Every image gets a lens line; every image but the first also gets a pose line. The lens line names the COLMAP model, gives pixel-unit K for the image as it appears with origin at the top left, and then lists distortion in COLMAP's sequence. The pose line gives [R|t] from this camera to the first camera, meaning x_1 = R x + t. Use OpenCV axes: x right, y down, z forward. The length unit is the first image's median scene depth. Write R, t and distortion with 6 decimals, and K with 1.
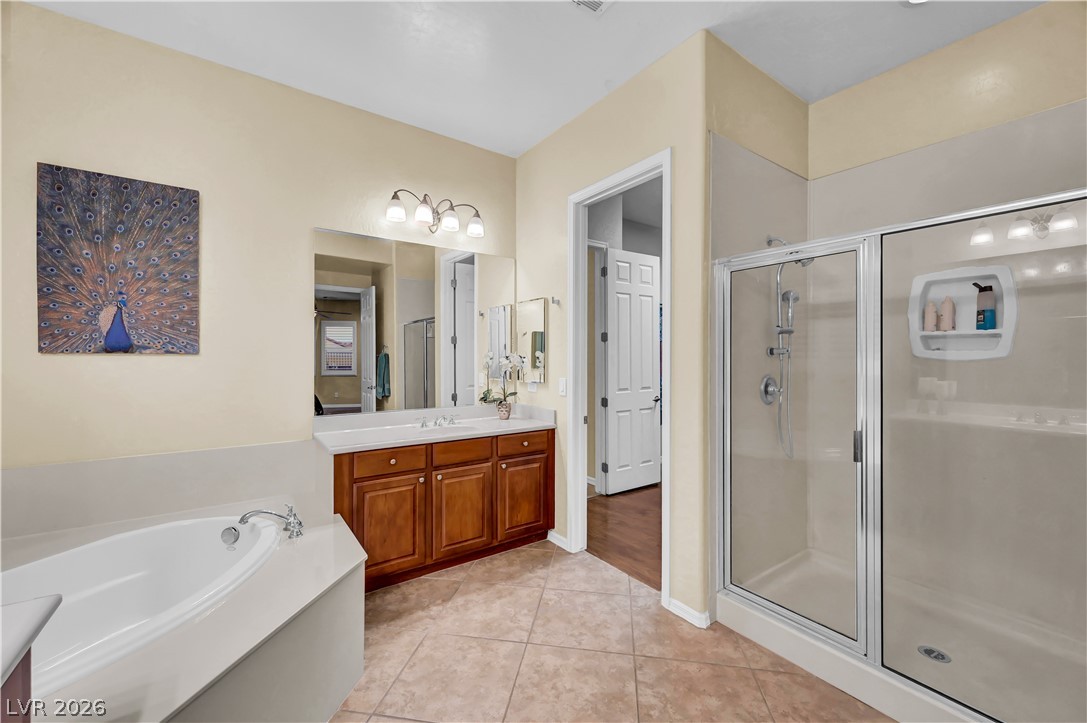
lens RADIAL K [[428.9, 0, 532.7], [0, 428.9, 353.5], [0, 0, 1]] dist [-0.000657, 0.000455]
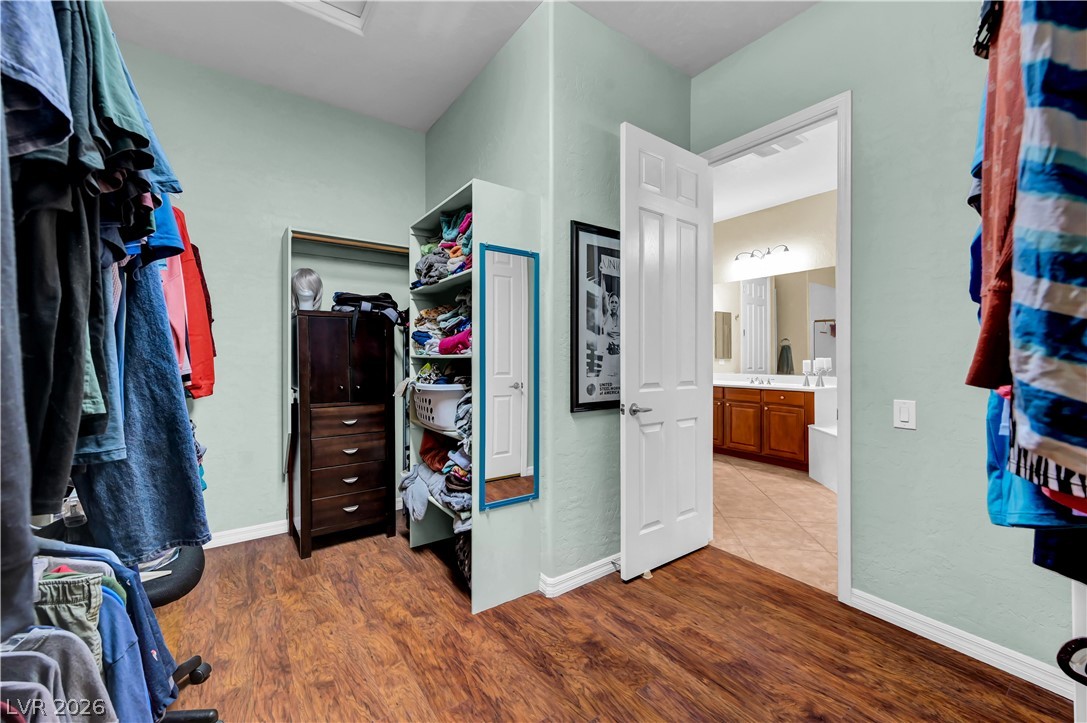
lens RADIAL K [[428.9, 0, 540.3], [0, 428.9, 359.0], [0, 0, 1]] dist [-0.000657, 0.000455]
pose [[-0.999692, -0.003059, -0.024623, 0.802670], [-0.002974, 0.999989, -0.003497, 0.089777], [0.024634, -0.003423, -0.999691, 2.156099]]
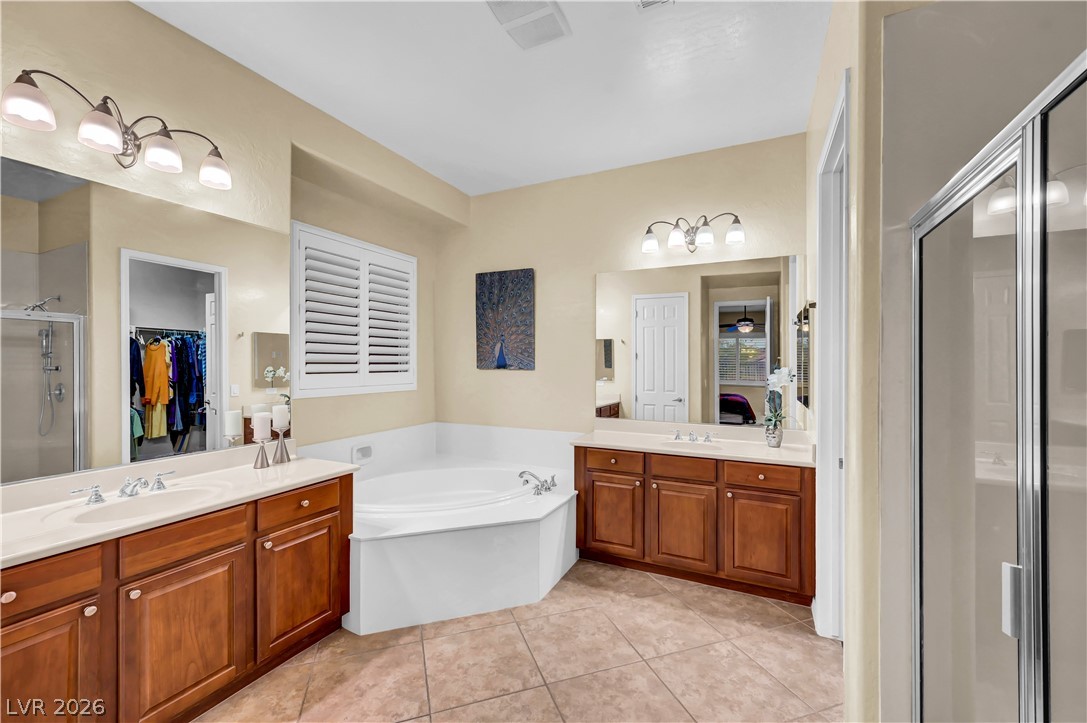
lens RADIAL K [[428.9, 0, 544.6], [0, 428.9, 359.0], [0, 0, 1]] dist [-0.000657, 0.000455]
pose [[0.492567, -0.008156, -0.870236, 0.653138], [0.004393, 0.999967, -0.006885, -0.027516], [0.870264, -0.000431, 0.492586, 0.253397]]
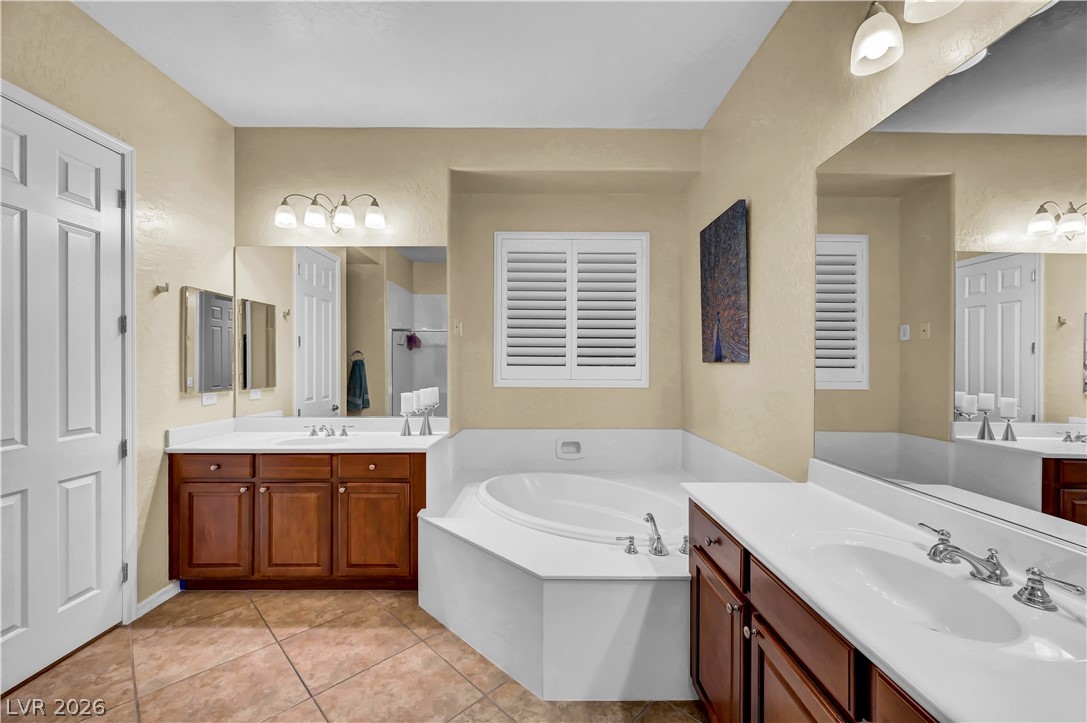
lens RADIAL K [[428.9, 0, 546.6], [0, 428.9, 360.9], [0, 0, 1]] dist [-0.000657, 0.000455]
pose [[-0.548483, -0.007508, -0.836128, 0.310889], [0.002497, 0.999941, -0.010617, 0.006915], [0.836158, -0.007911, -0.548432, 1.190529]]
